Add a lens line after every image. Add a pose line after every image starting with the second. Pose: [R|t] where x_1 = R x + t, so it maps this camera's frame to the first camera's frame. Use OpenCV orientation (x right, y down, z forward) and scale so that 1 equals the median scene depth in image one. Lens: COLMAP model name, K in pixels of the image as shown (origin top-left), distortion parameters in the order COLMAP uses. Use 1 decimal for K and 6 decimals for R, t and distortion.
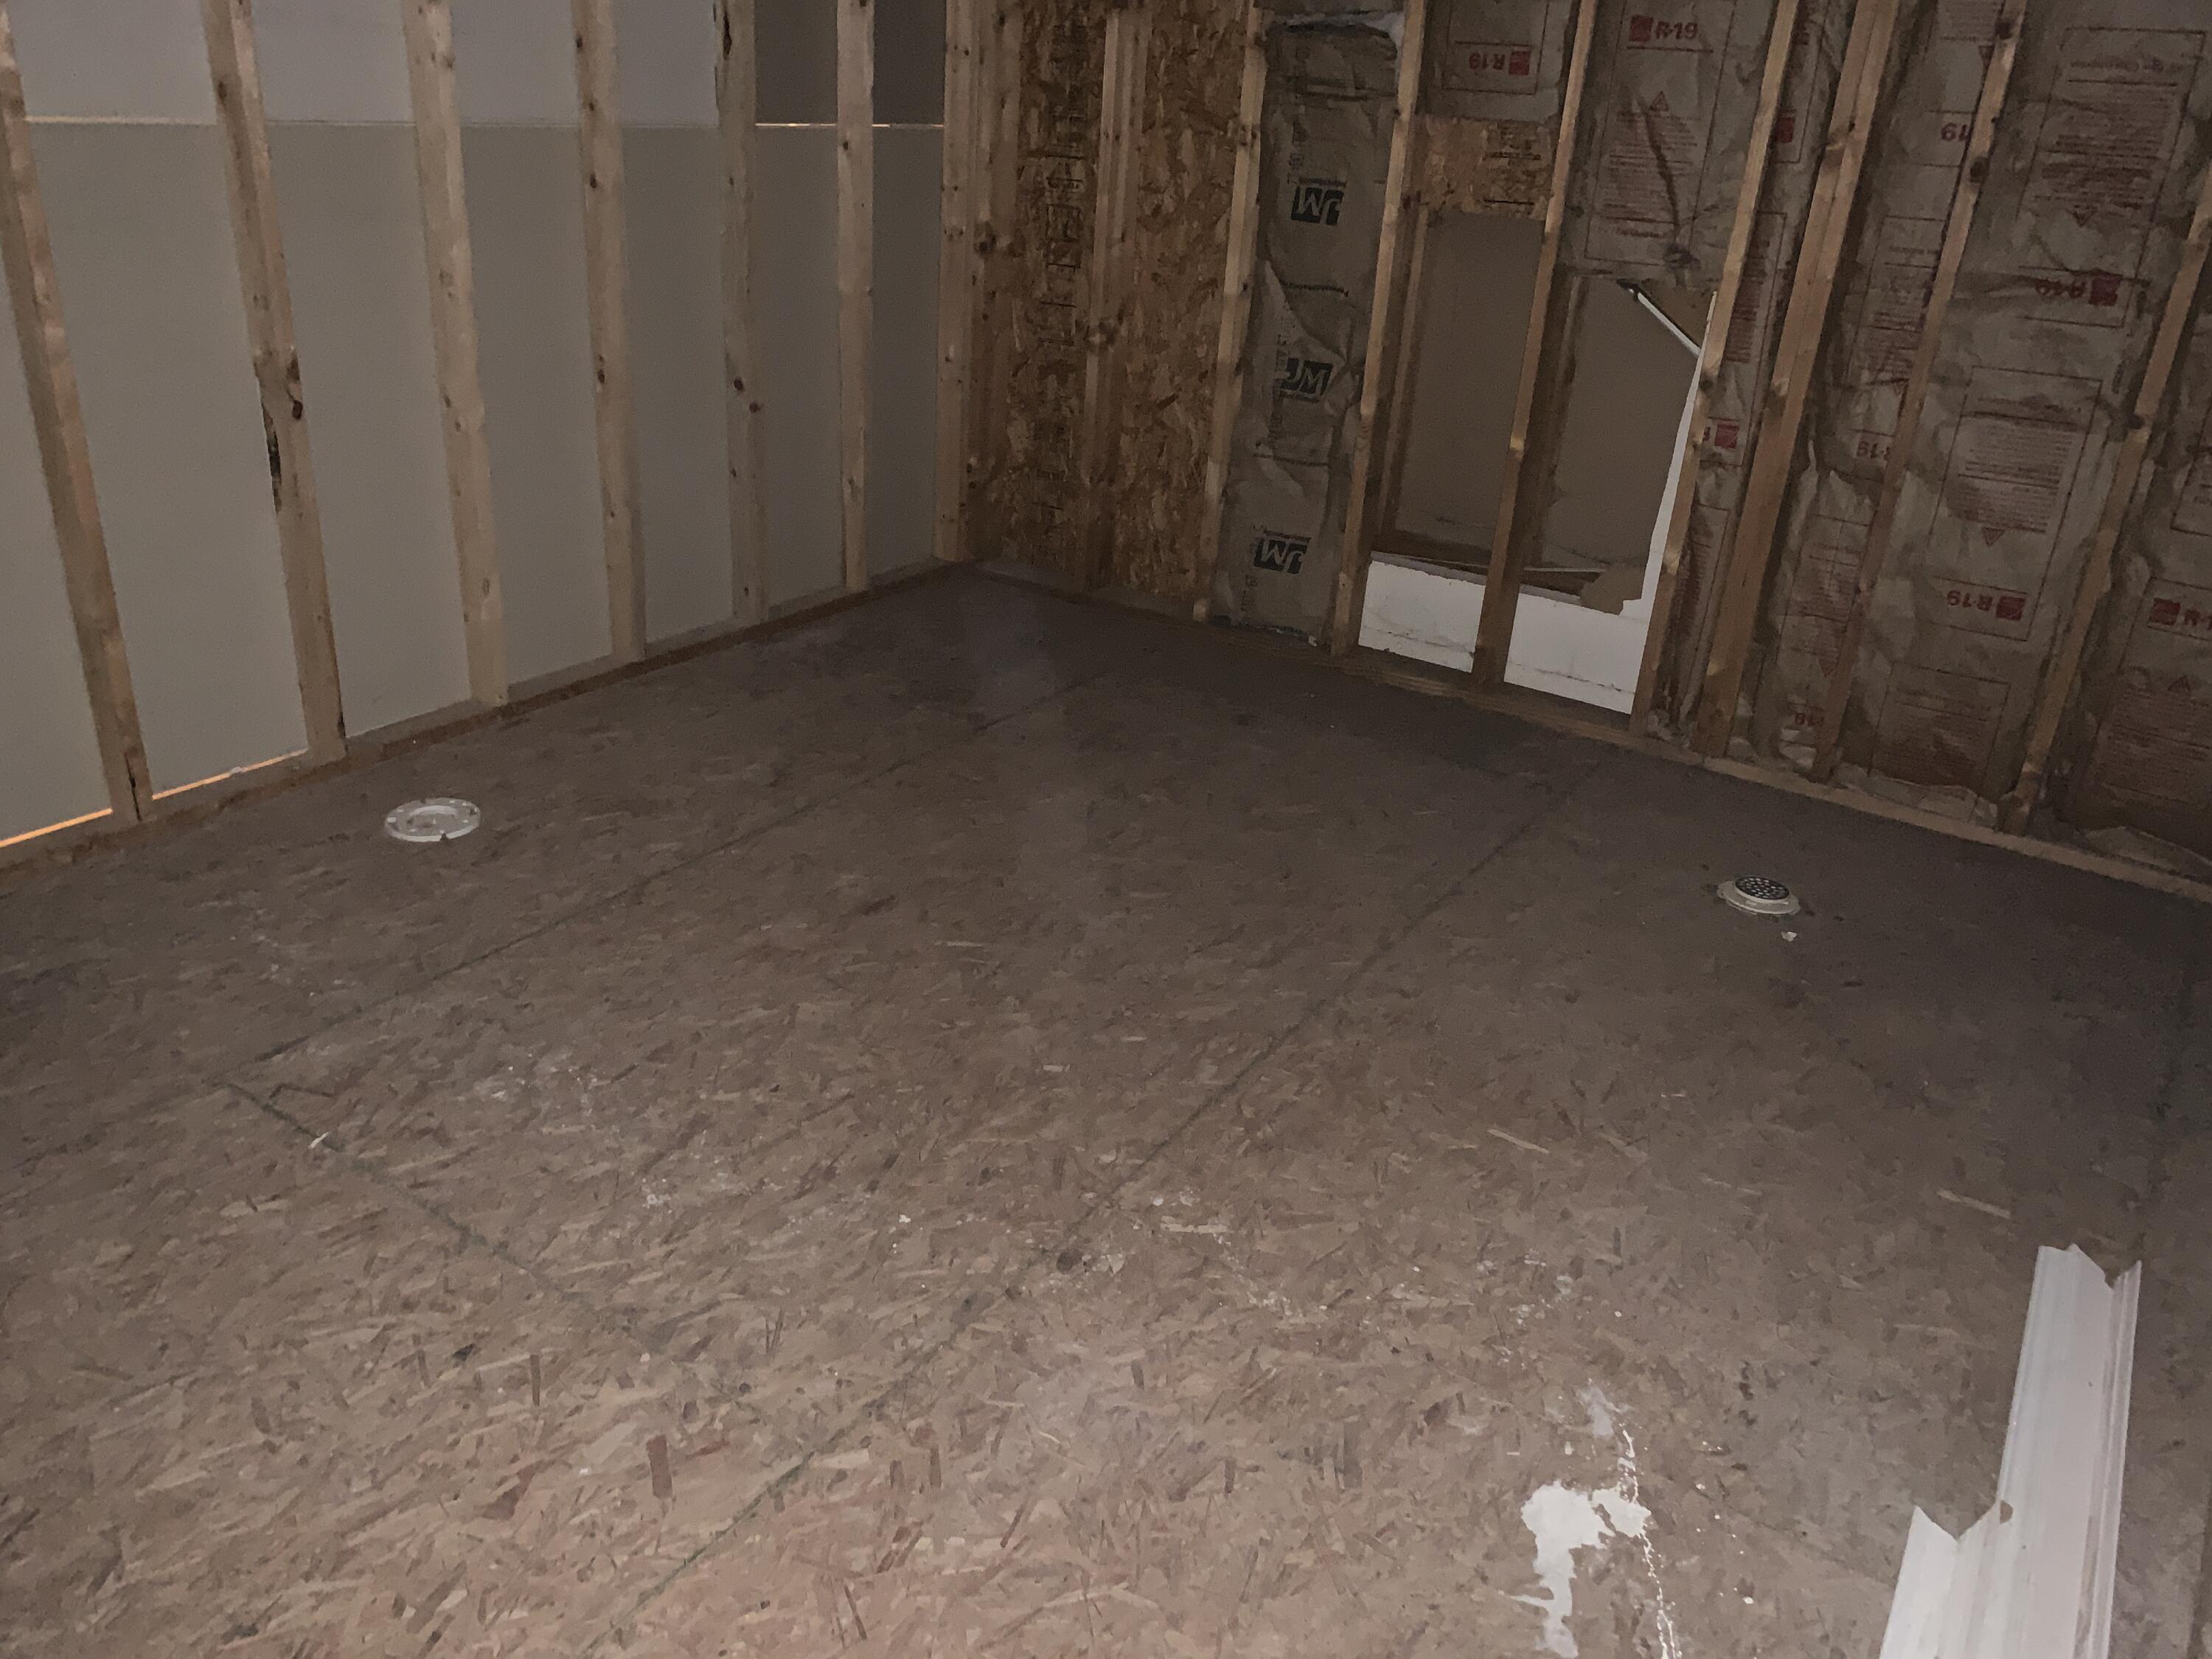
lens RADIAL K [[1691.0, 0, 1091.6], [0, 1691.0, 835.7], [0, 0, 1]] dist [0.028344, -0.034779]
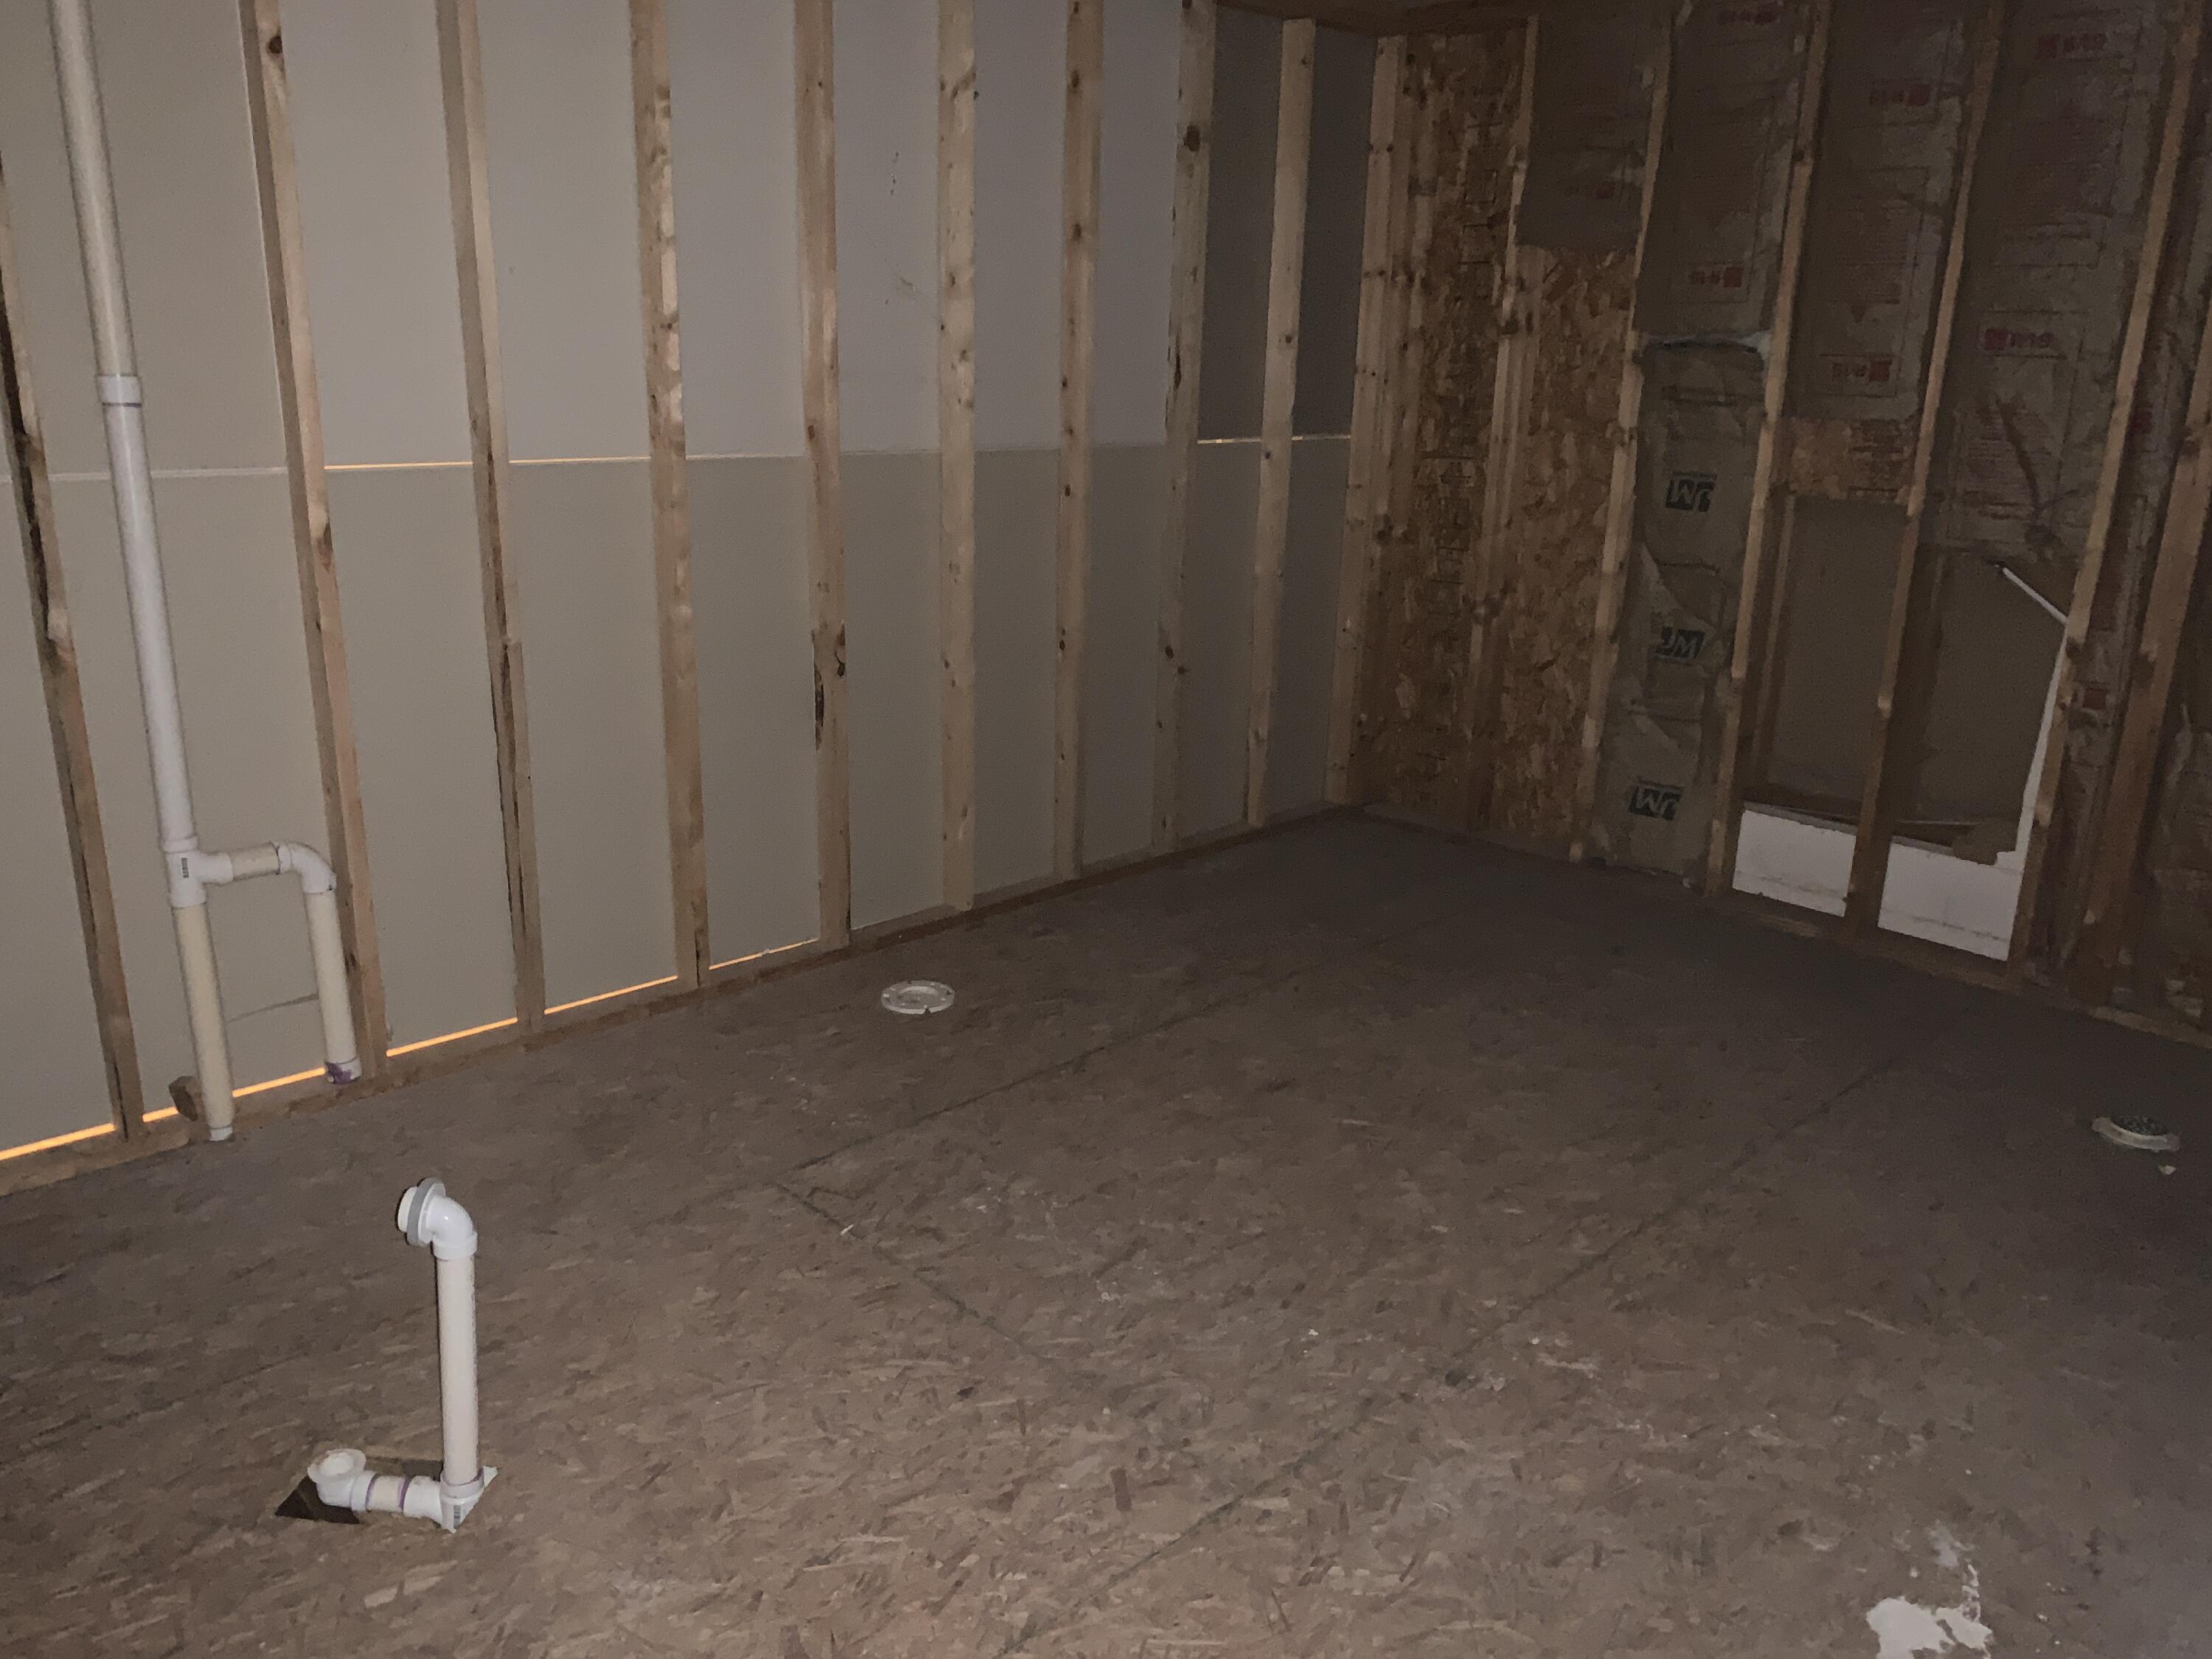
lens RADIAL K [[1691.0, 0, 1096.8], [0, 1691.0, 823.8], [0, 0, 1]] dist [0.028344, -0.034779]
pose [[0.977655, 0.023025, -0.208953, -0.013844], [-0.056062, 0.986542, -0.153596, 0.048963], [0.202604, 0.161878, 0.965788, -0.168961]]
